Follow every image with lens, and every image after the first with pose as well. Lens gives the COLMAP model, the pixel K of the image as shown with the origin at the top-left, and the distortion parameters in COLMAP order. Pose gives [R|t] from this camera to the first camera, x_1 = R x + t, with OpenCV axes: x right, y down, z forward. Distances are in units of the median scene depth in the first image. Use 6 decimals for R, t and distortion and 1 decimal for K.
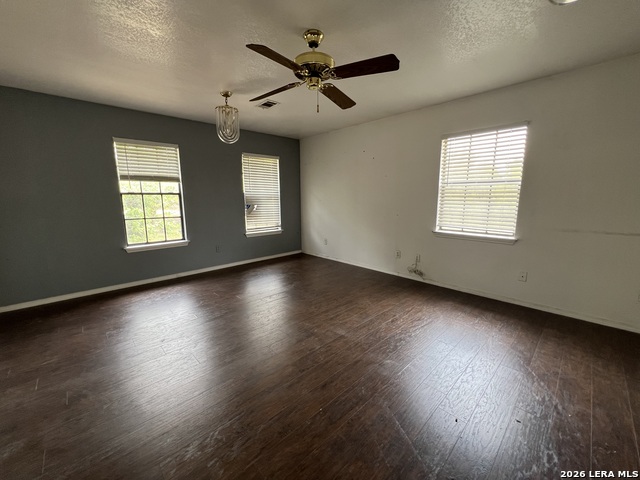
lens RADIAL K [[257.1, 0, 321.1], [0, 257.1, 236.3], [0, 0, 1]] dist [-0.002424, 0.002068]
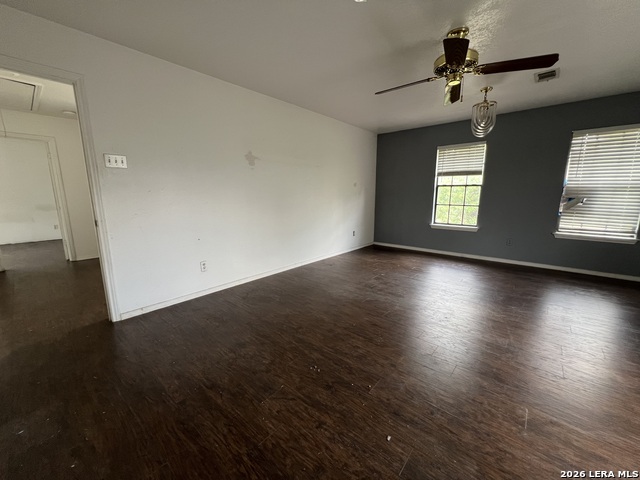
lens RADIAL K [[257.1, 0, 321.4], [0, 257.1, 240.4], [0, 0, 1]] dist [-0.002424, 0.002068]
pose [[0.093567, 0.193654, -0.976598, 0.556682], [-0.145992, 0.972967, 0.178947, -0.031306], [0.984851, 0.125832, 0.119310, 0.216780]]
